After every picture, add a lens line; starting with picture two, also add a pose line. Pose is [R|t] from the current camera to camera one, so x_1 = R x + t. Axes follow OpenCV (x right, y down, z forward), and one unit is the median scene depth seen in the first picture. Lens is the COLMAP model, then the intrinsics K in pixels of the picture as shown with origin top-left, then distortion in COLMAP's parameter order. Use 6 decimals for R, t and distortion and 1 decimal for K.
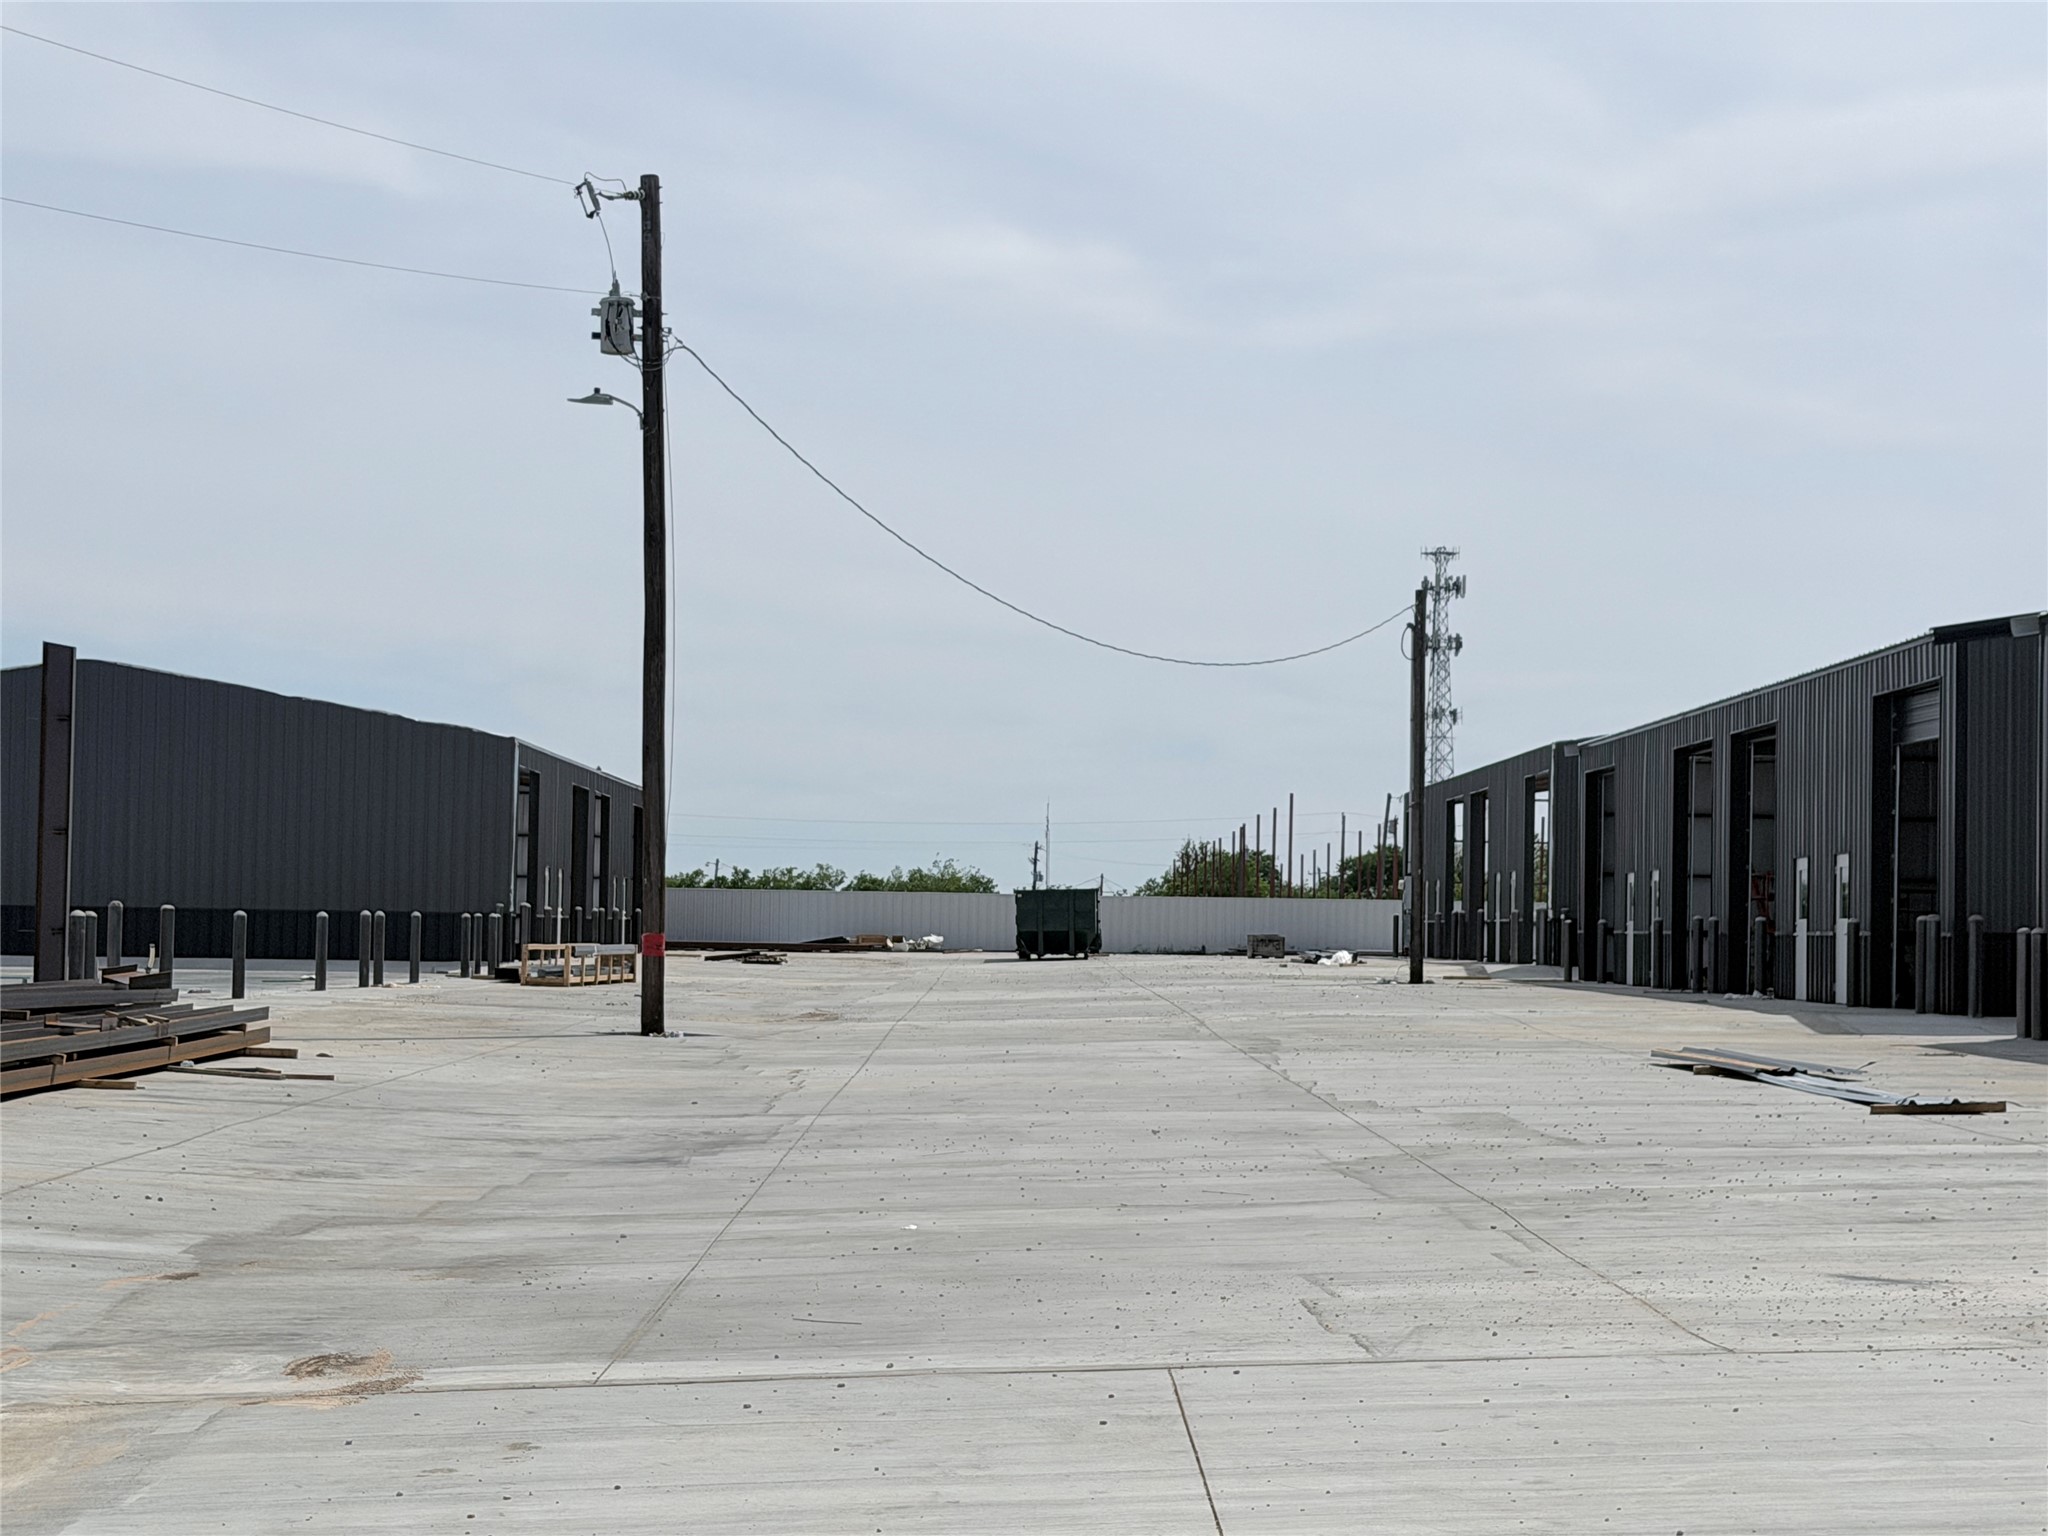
lens RADIAL K [[3772.5, 0, 1024.0], [0, 3772.5, 768.0], [0, 0, 1]] dist [0.141445, 0.065868]
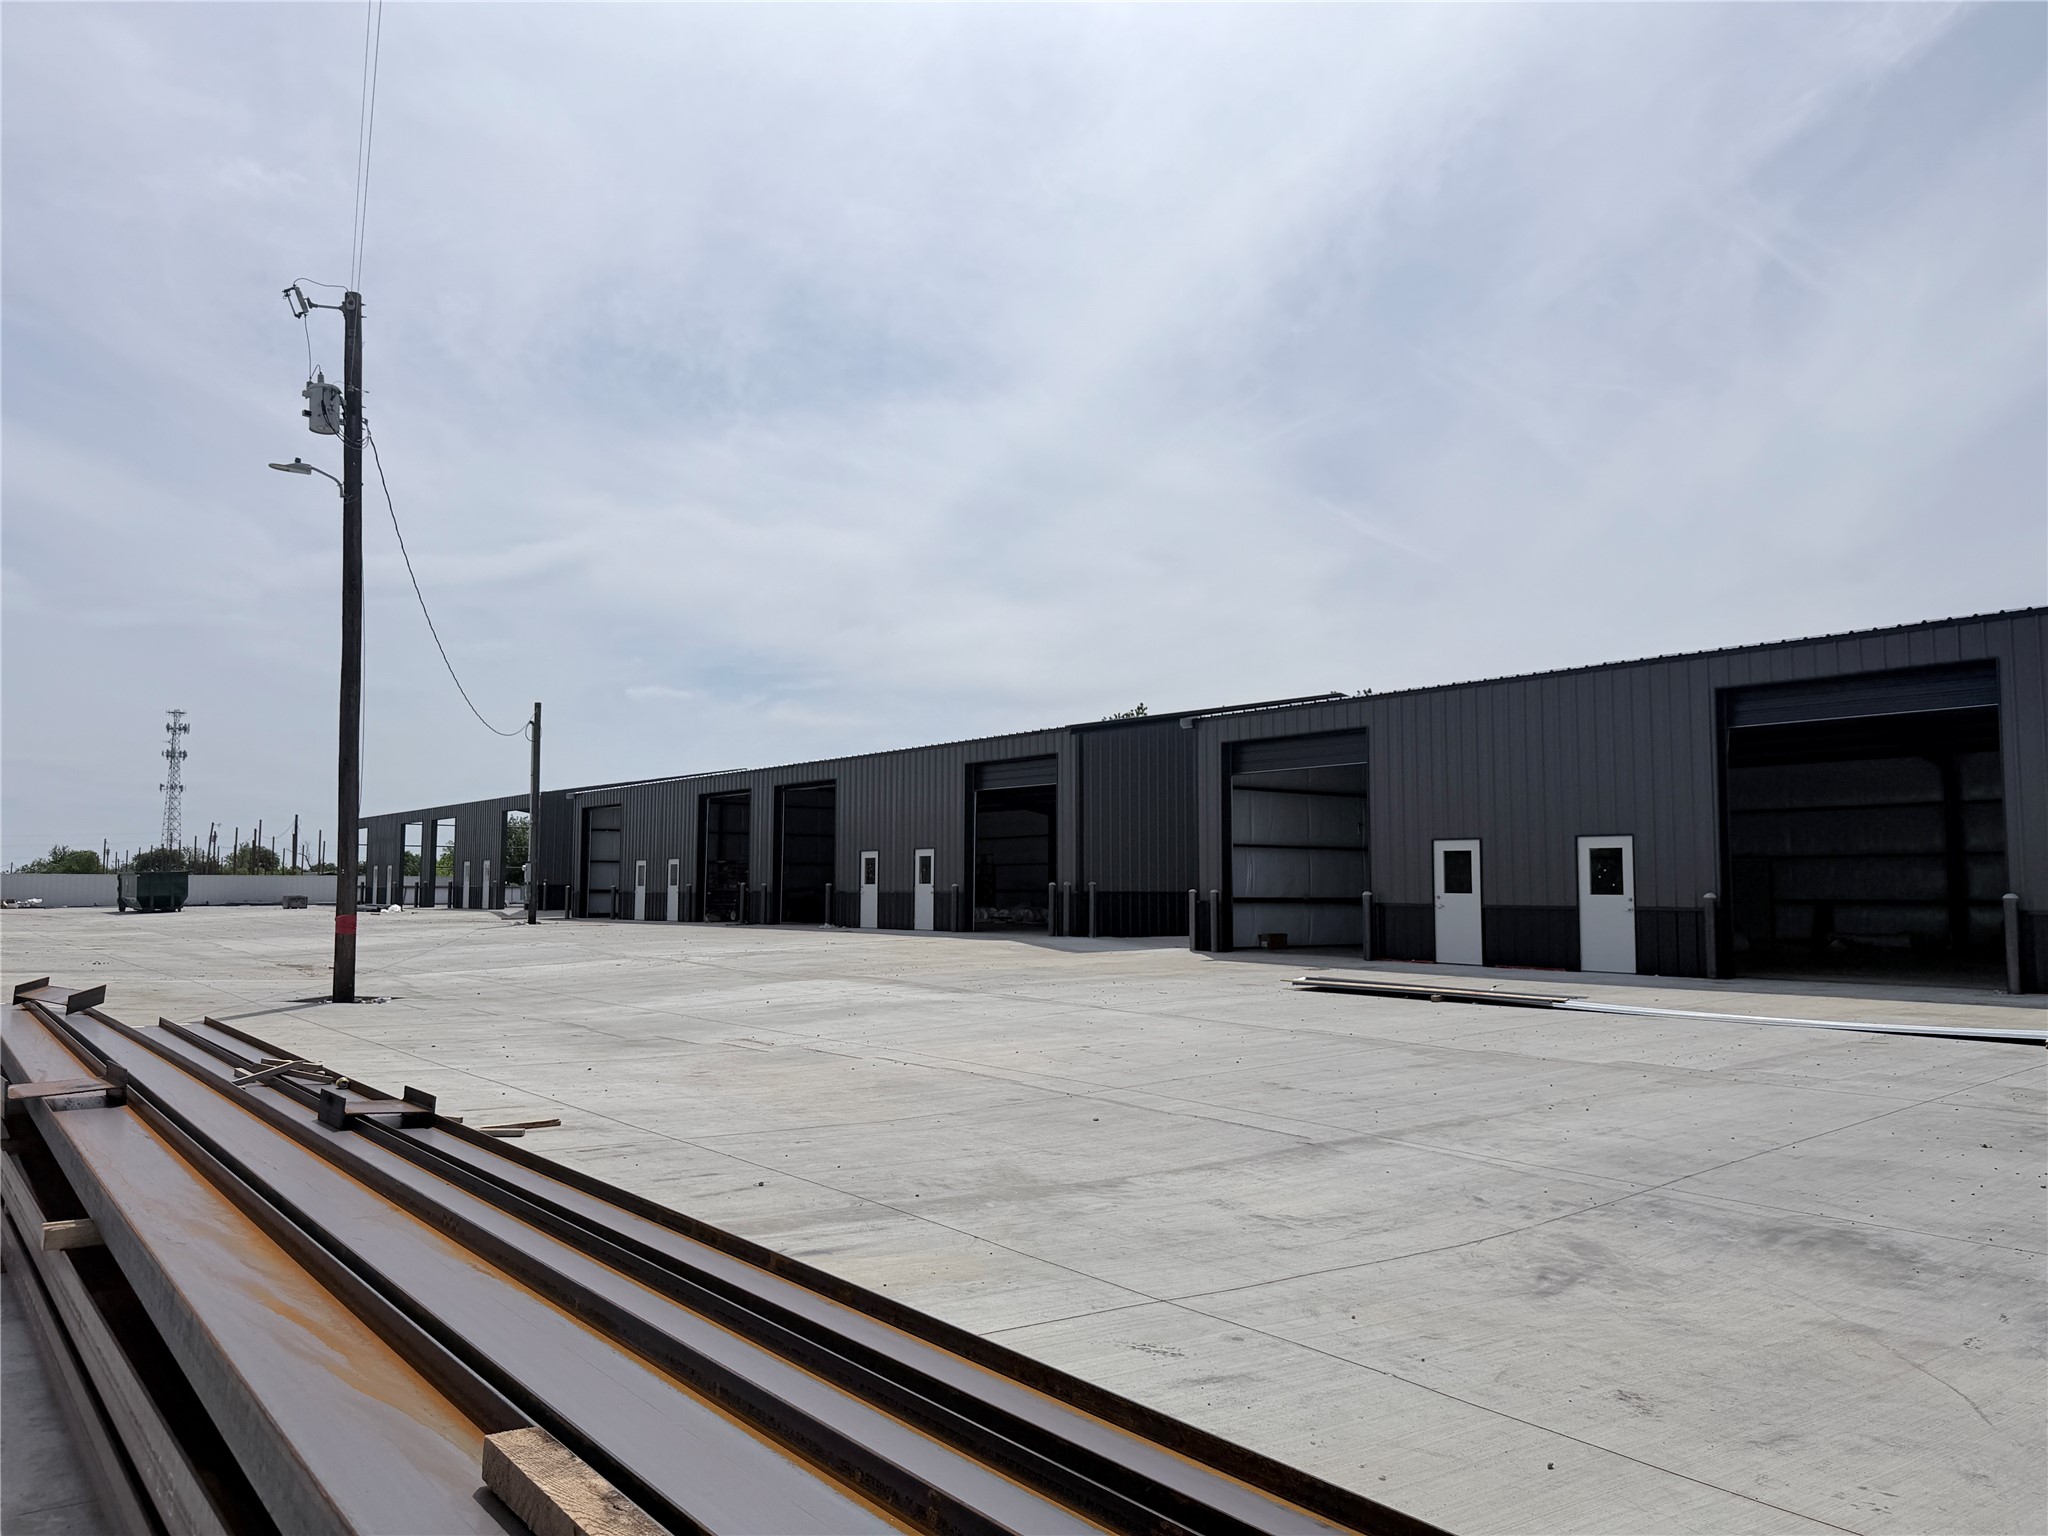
lens RADIAL K [[1450.3, 0, 1024.0], [0, 1450.3, 768.0], [0, 0, 1]] dist [0.099847, -0.120838]
pose [[0.795204, 0.035246, 0.605317, -0.197816], [-0.014431, 0.999126, -0.039219, 0.011722], [-0.606171, 0.022452, 0.795018, 0.464023]]
